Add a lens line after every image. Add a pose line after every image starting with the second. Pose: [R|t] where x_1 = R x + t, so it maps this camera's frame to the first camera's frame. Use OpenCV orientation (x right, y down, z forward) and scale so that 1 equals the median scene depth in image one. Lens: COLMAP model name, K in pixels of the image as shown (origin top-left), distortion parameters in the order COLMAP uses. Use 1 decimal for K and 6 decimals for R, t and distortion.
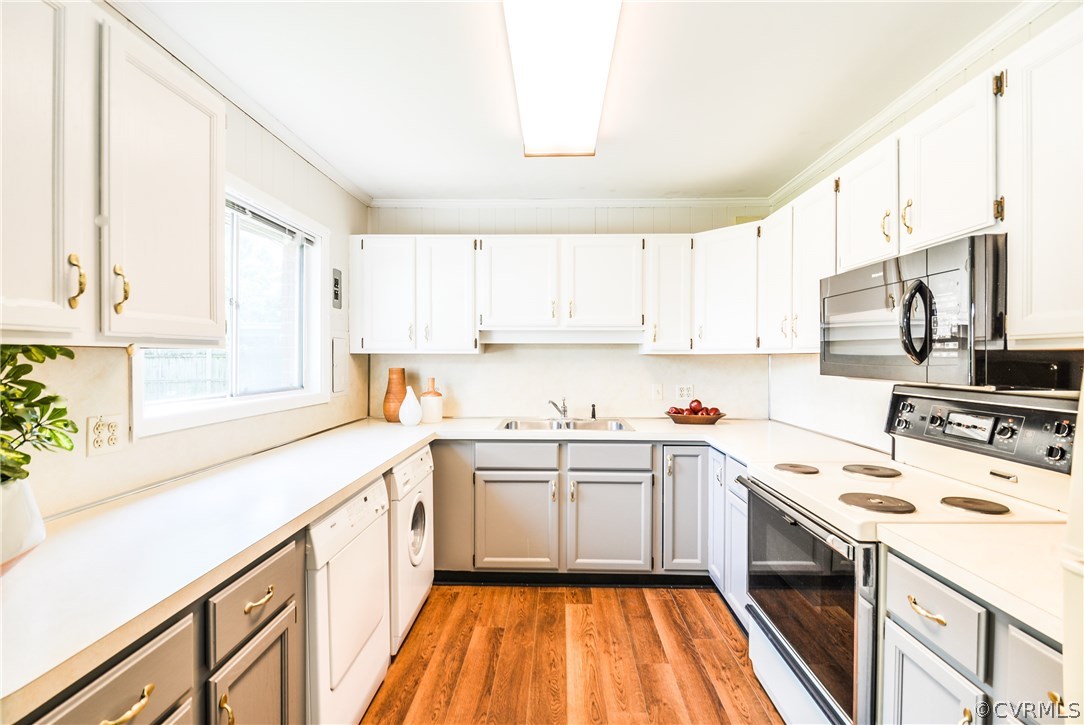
lens RADIAL K [[494.1, 0, 542.0], [0, 494.1, 362.5], [0, 0, 1]] dist [-0.000352, -0.006530]
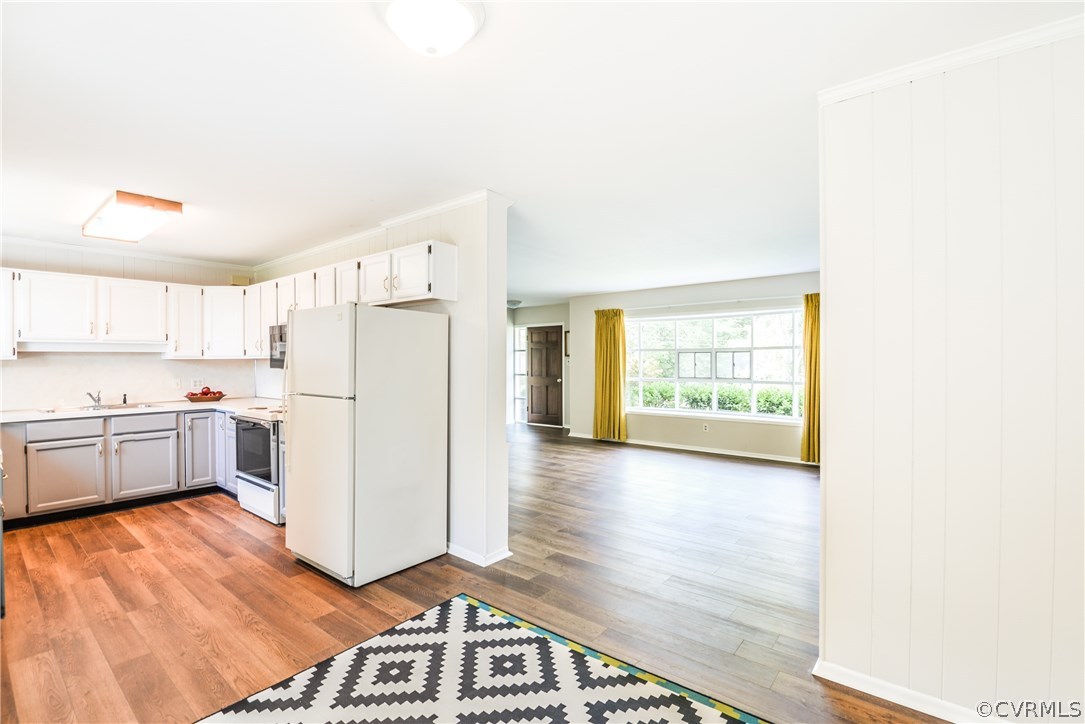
lens RADIAL K [[494.6, 0, 542.5], [0, 494.6, 362.0], [0, 0, 1]] dist [-0.000352, -0.006530]
pose [[0.614394, -0.009820, 0.788938, -0.328276], [0.014971, 0.999888, 0.000786, 0.009642], [-0.788857, 0.011328, 0.614472, -0.989913]]
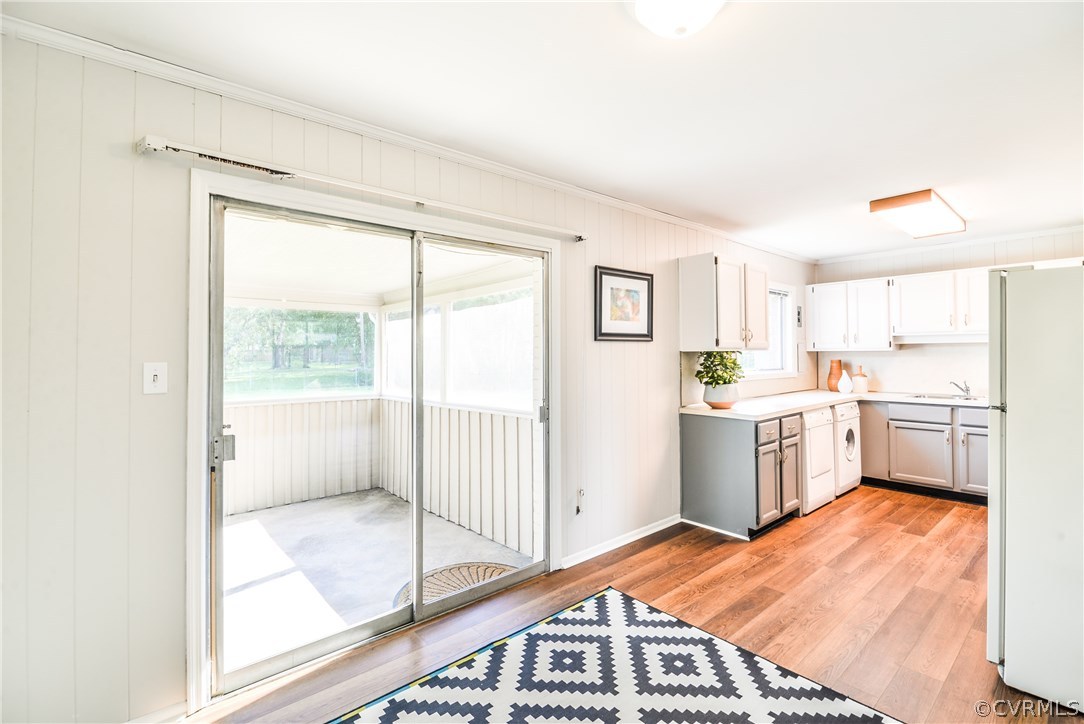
lens RADIAL K [[492.3, 0, 536.9], [0, 492.3, 343.7], [0, 0, 1]] dist [-0.013454, -0.000092]
pose [[0.673909, -0.020734, -0.738523, 0.292568], [-0.001381, 0.999569, -0.029323, 0.008640], [0.738813, 0.020781, 0.673590, -1.013823]]
